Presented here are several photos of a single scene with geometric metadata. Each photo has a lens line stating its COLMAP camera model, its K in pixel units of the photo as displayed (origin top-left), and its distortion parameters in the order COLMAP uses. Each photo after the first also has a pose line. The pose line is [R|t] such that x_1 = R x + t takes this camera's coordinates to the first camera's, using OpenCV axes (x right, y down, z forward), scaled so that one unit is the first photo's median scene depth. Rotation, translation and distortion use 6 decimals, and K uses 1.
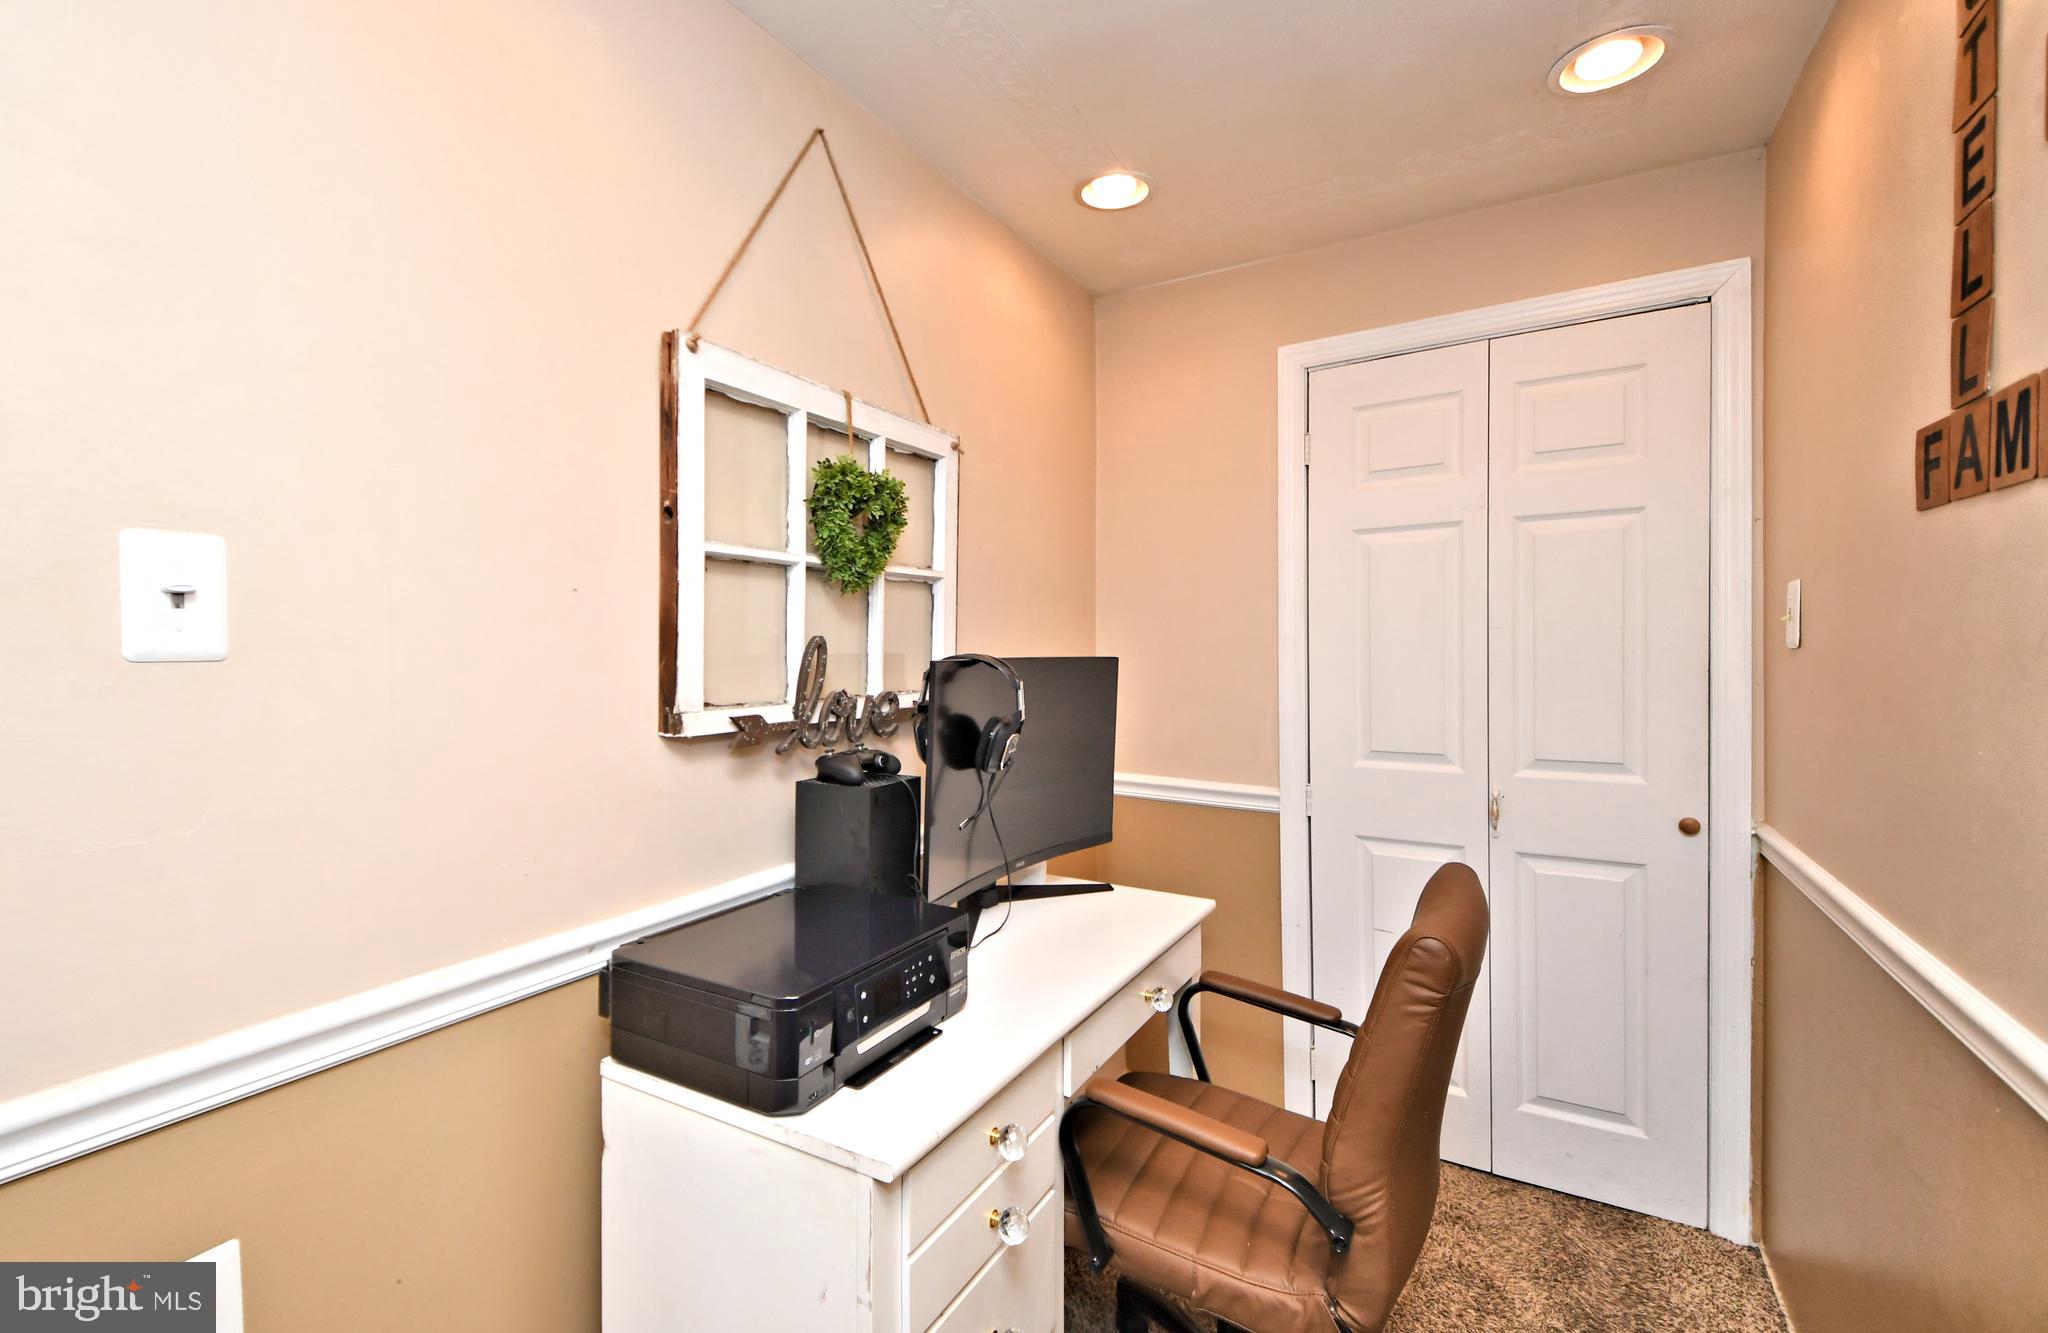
lens RADIAL K [[851.3, 0, 1001.6], [0, 851.3, 661.2], [0, 0, 1]] dist [0.008848, -0.010084]
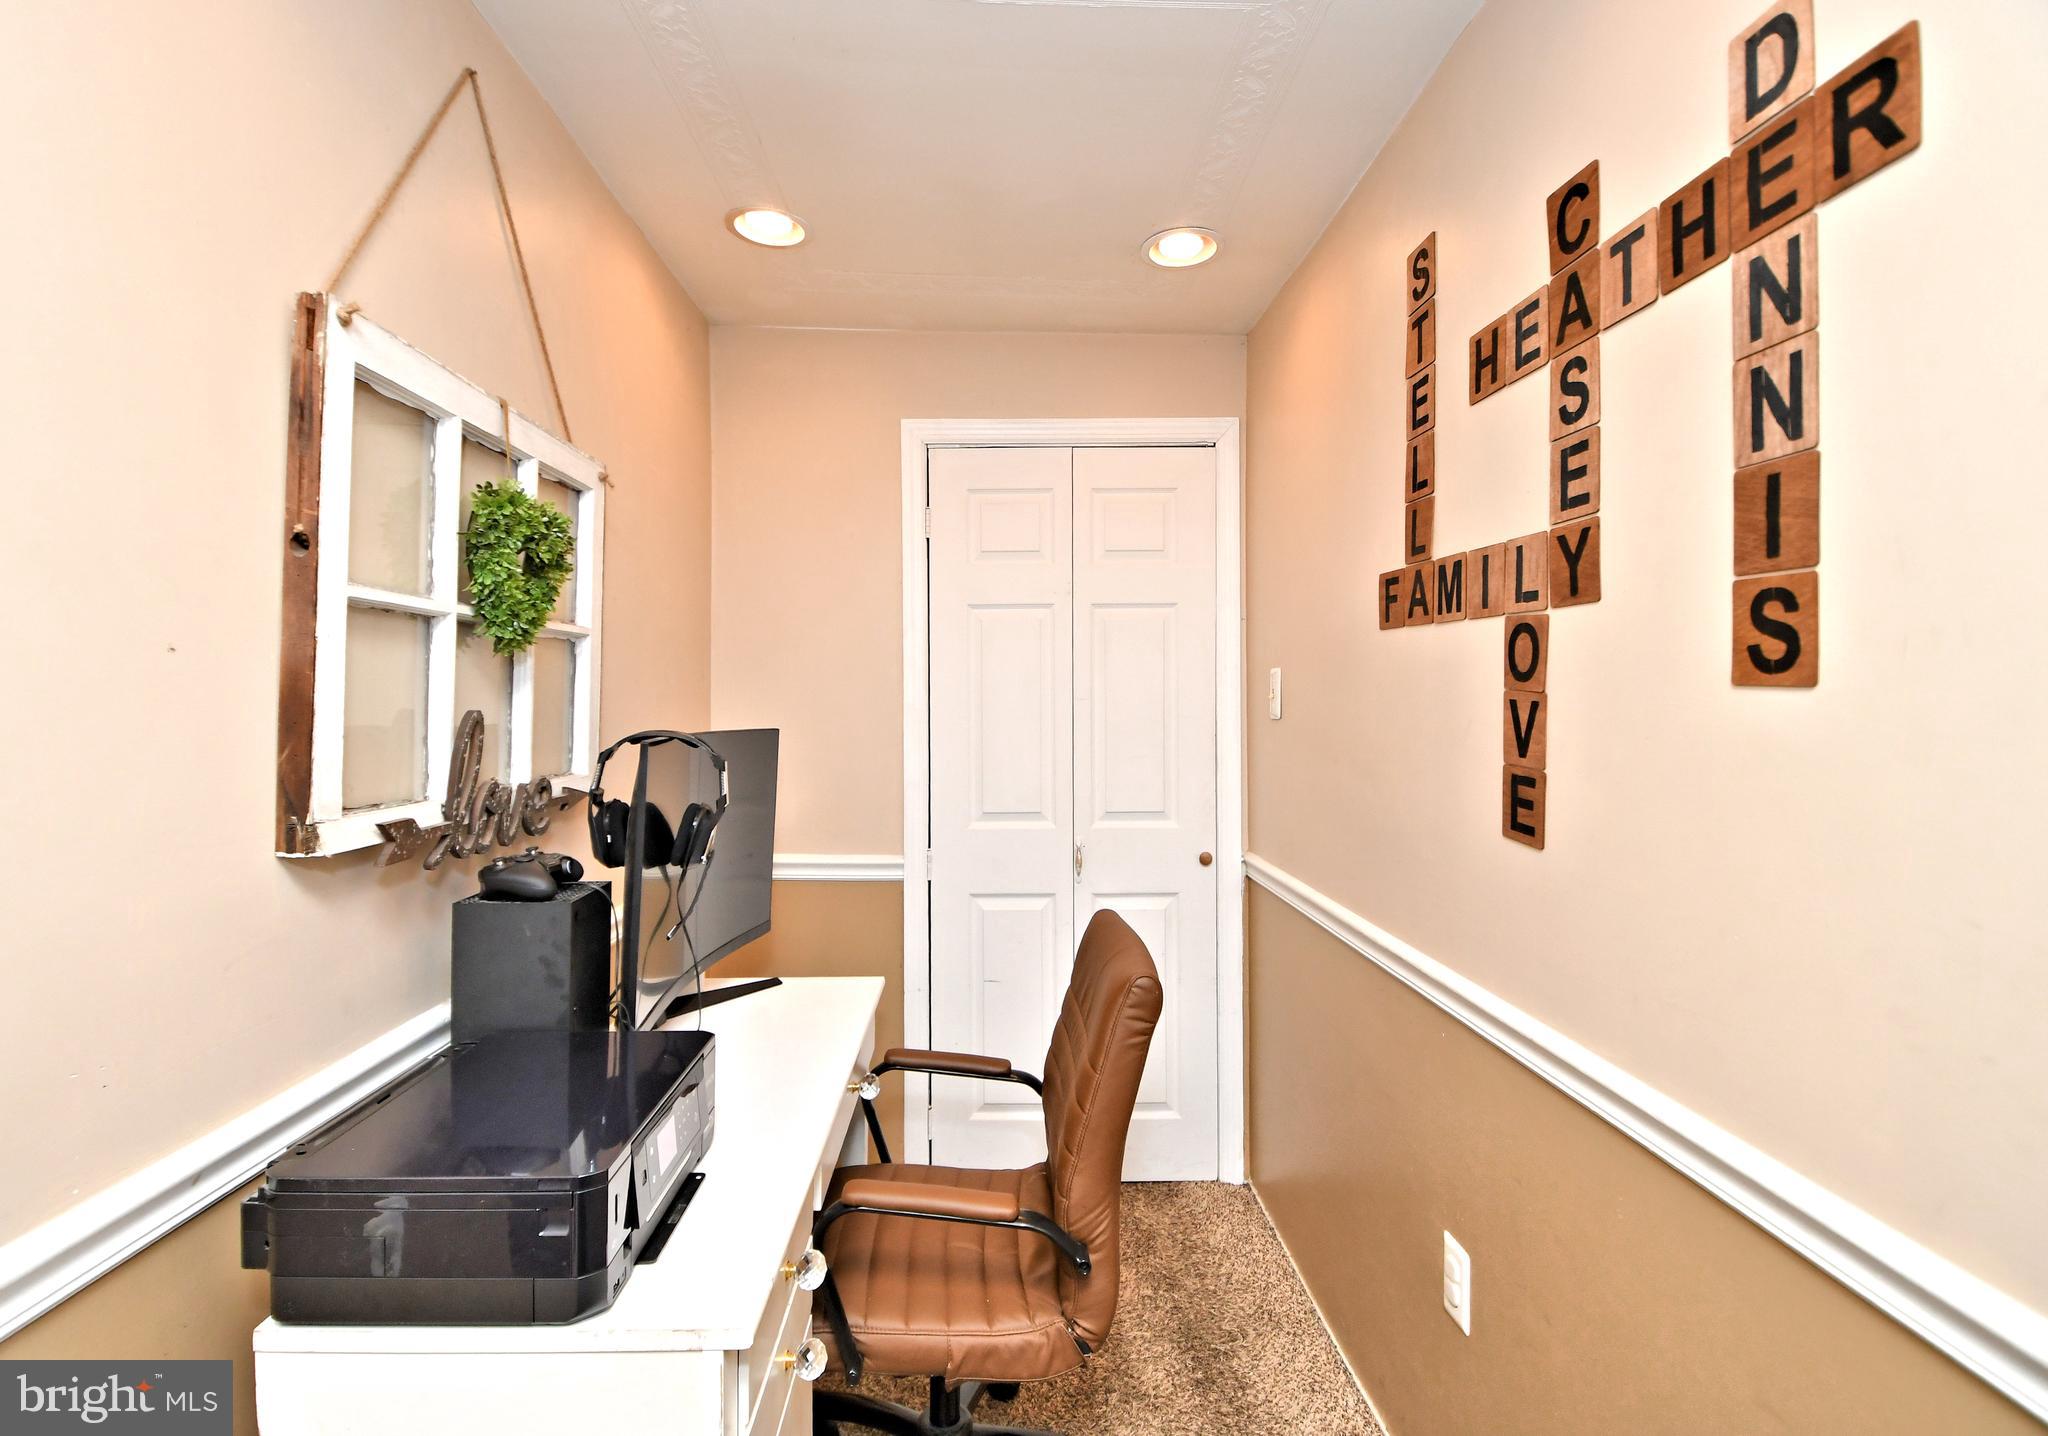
lens RADIAL K [[918.2, 0, 1025.3], [0, 918.2, 694.3], [0, 0, 1]] dist [0.002721, -0.030033]
pose [[0.829830, 0.013588, 0.557851, -0.263320], [-0.000101, 0.999707, -0.024200, -0.024180], [-0.558017, 0.020025, 0.829588, 0.031788]]
